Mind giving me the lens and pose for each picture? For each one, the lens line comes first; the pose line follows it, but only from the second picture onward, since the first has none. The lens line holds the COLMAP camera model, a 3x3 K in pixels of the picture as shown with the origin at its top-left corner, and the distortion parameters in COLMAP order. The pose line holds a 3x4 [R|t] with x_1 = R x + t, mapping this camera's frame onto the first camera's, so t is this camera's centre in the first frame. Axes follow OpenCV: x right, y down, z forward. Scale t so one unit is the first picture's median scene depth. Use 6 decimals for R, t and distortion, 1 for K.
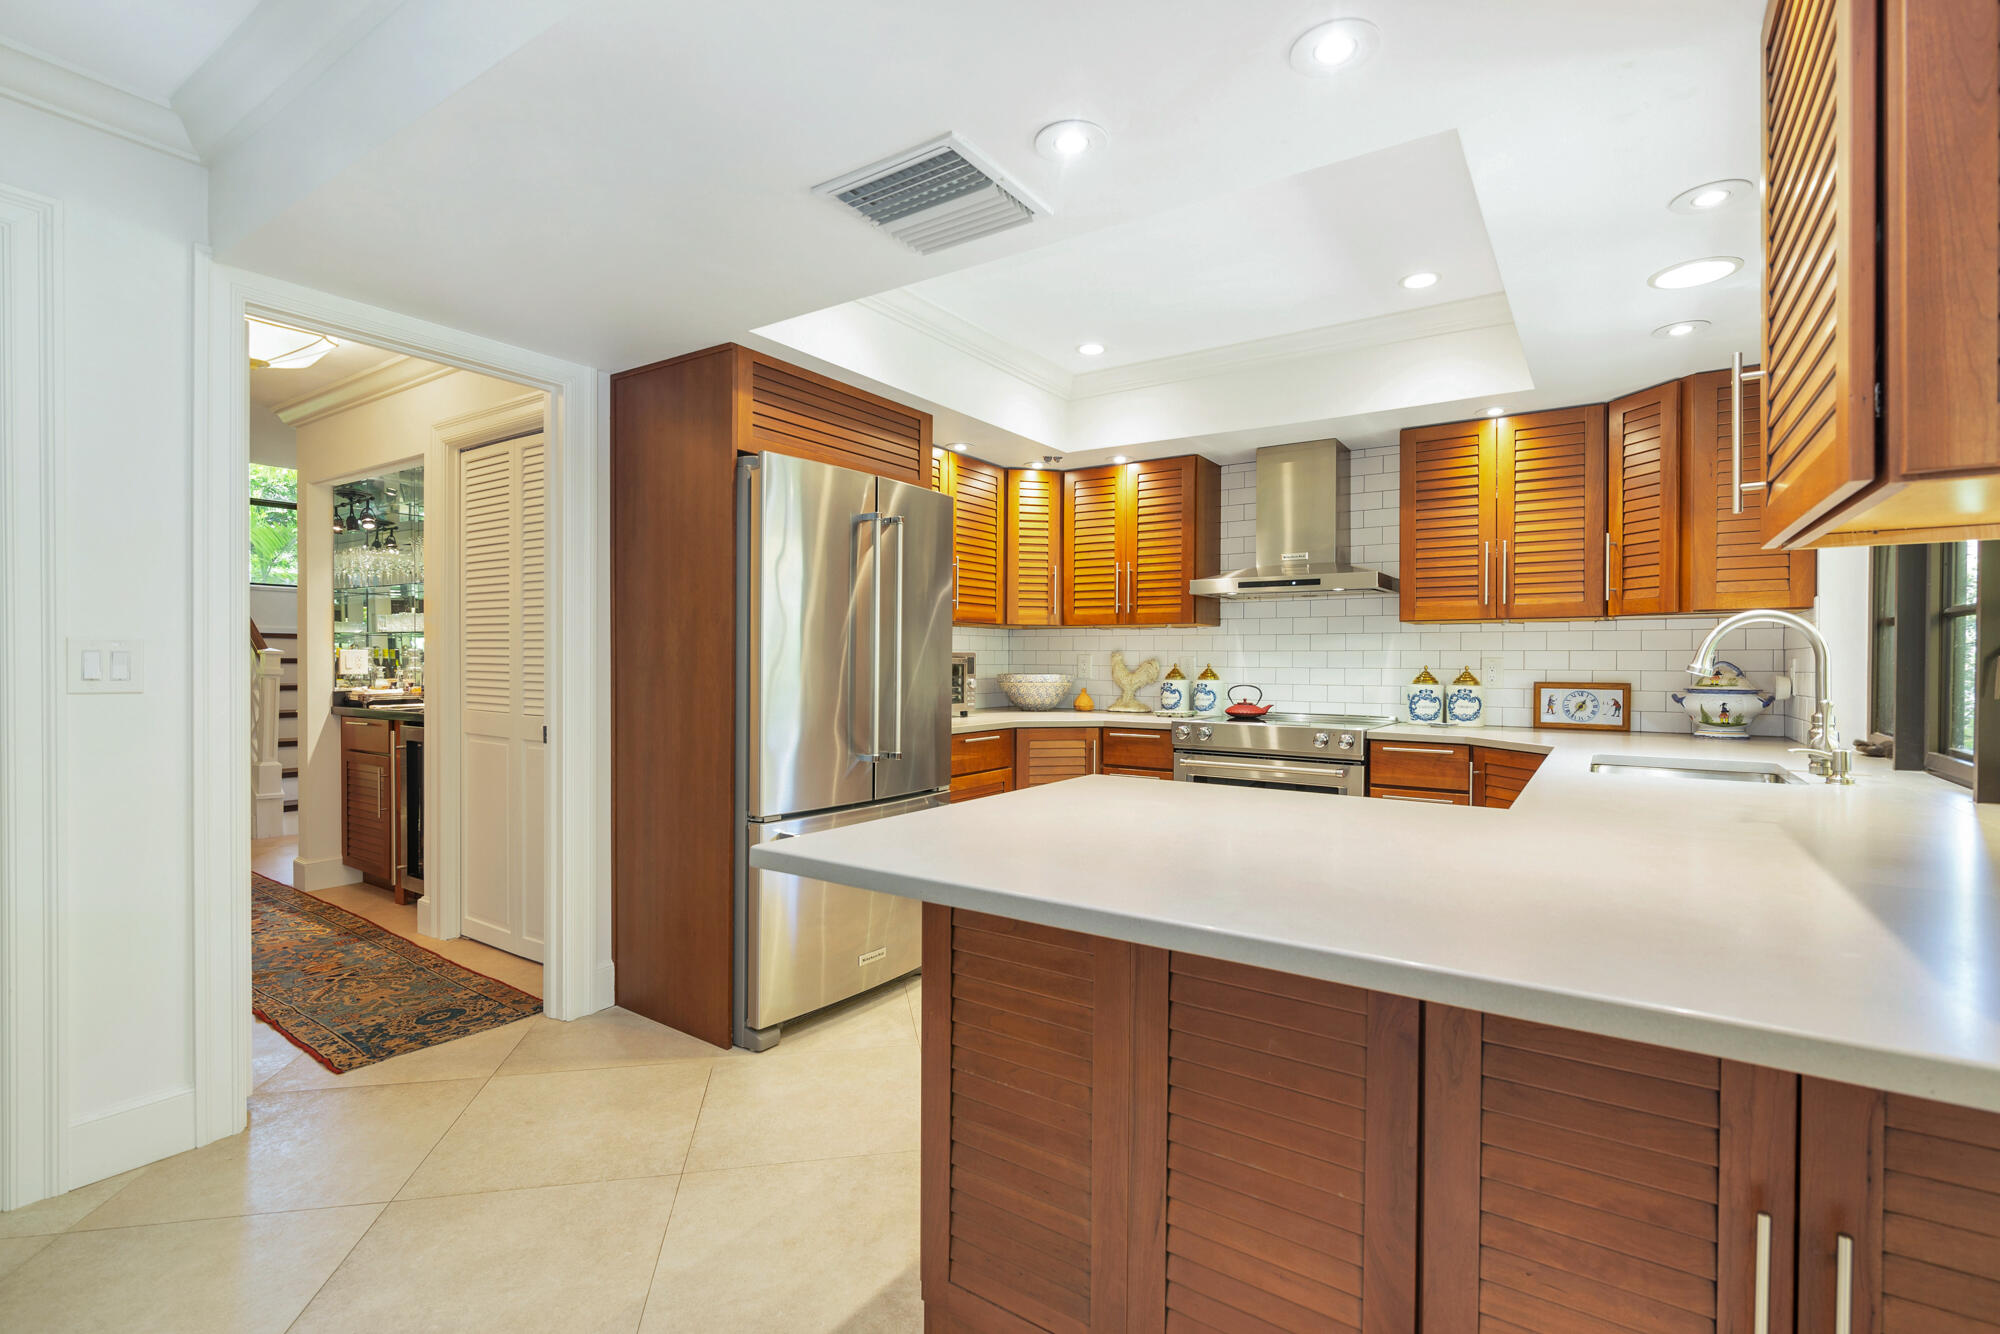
lens RADIAL K [[920.0, 0, 997.1], [0, 920.0, 671.3], [0, 0, 1]] dist [0.005076, 0.000039]
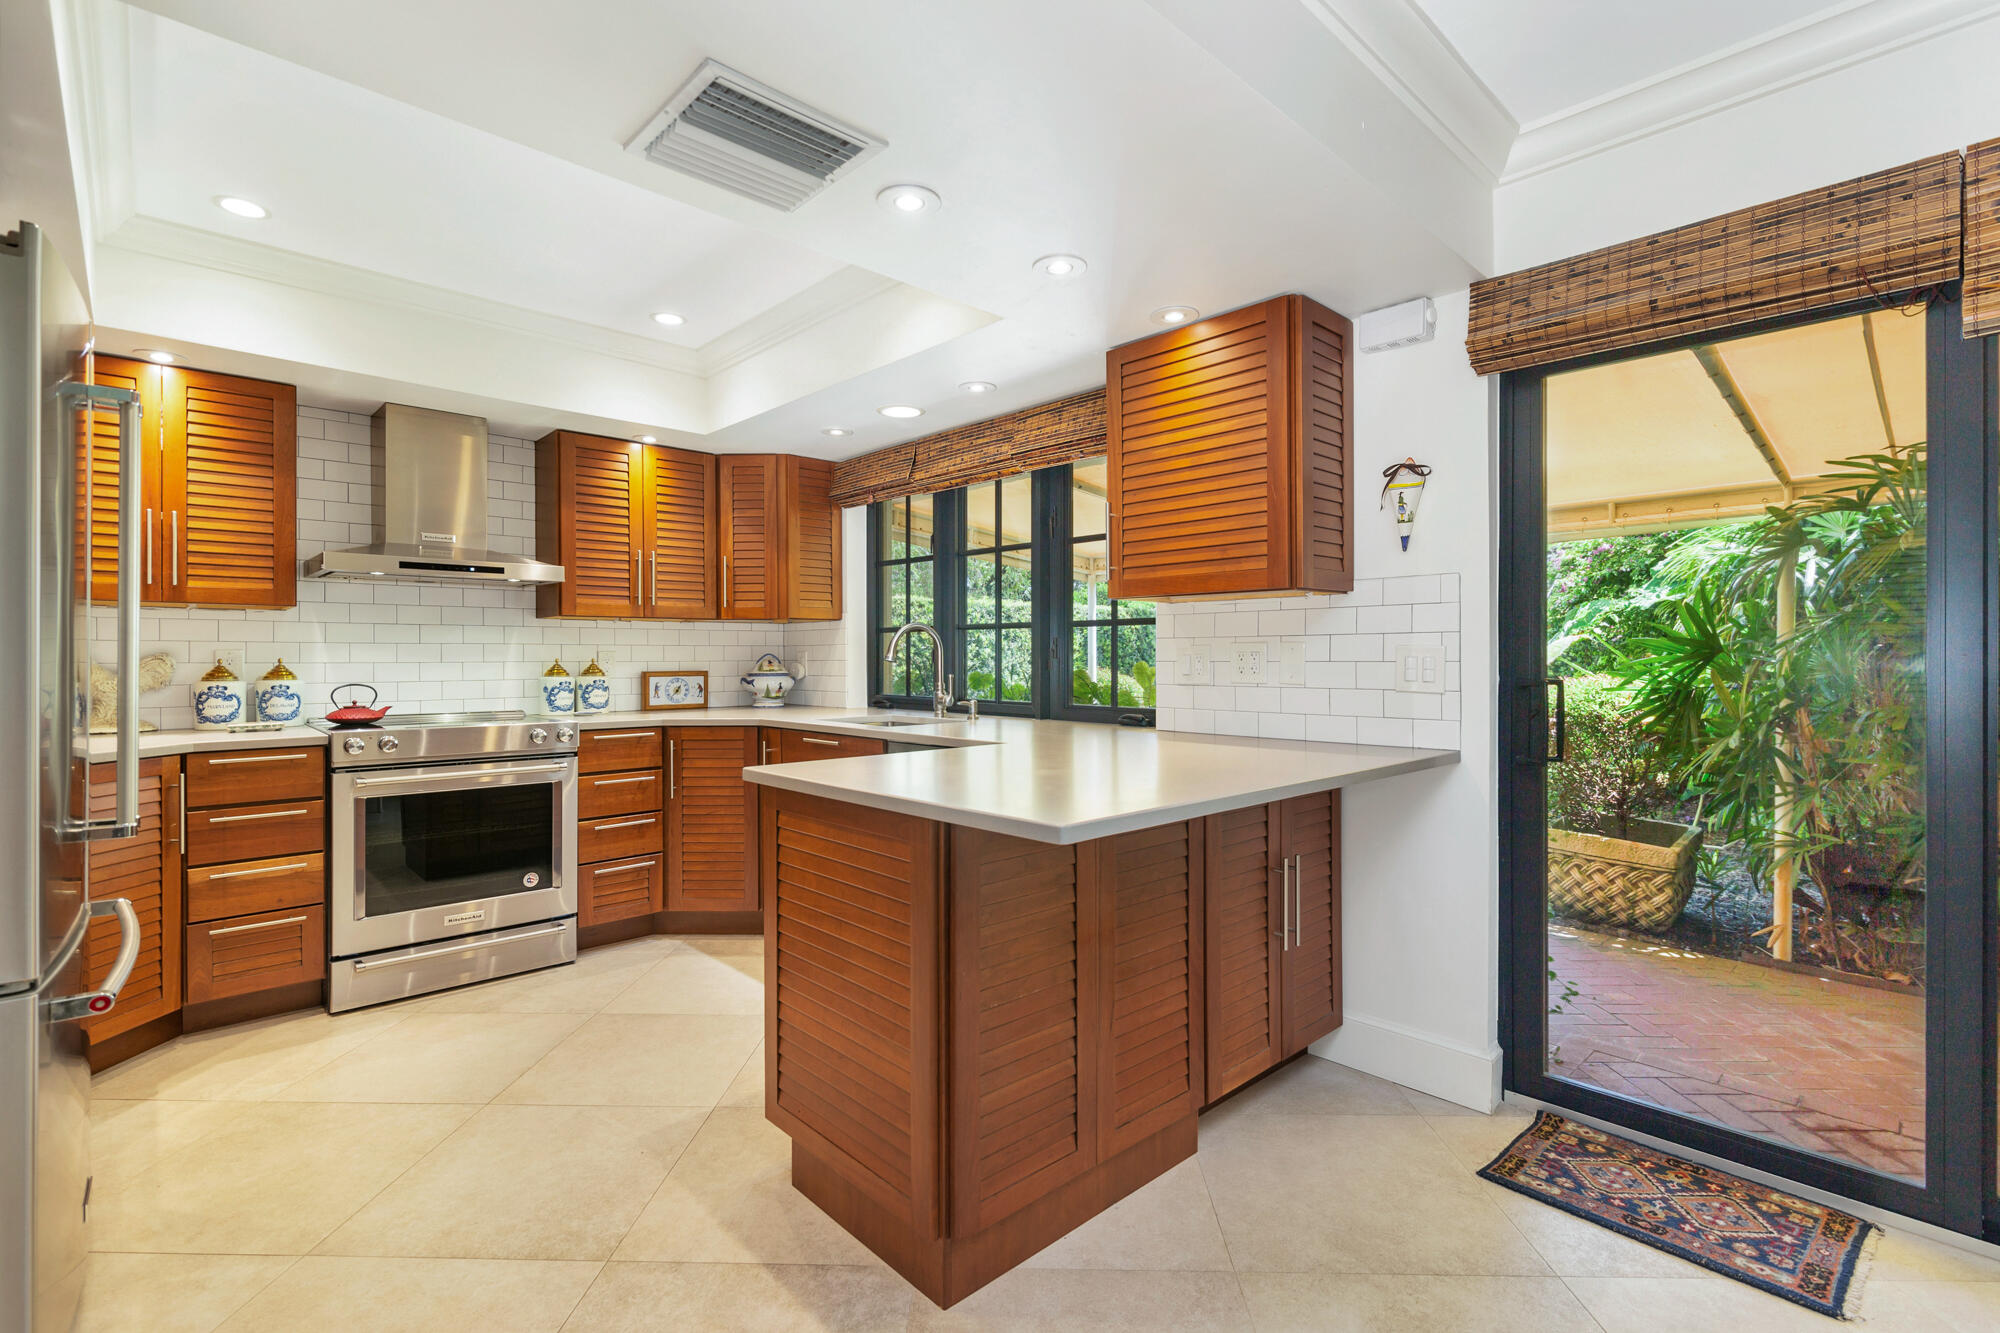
lens RADIAL K [[906.7, 0, 999.9], [0, 906.7, 652.0], [0, 0, 1]] dist [-0.001890, 0.000093]
pose [[0.212703, -0.002000, 0.977115, -0.437270], [0.011494, 0.999934, -0.000455, -0.007525], [-0.977049, 0.011328, 0.212712, 0.293673]]
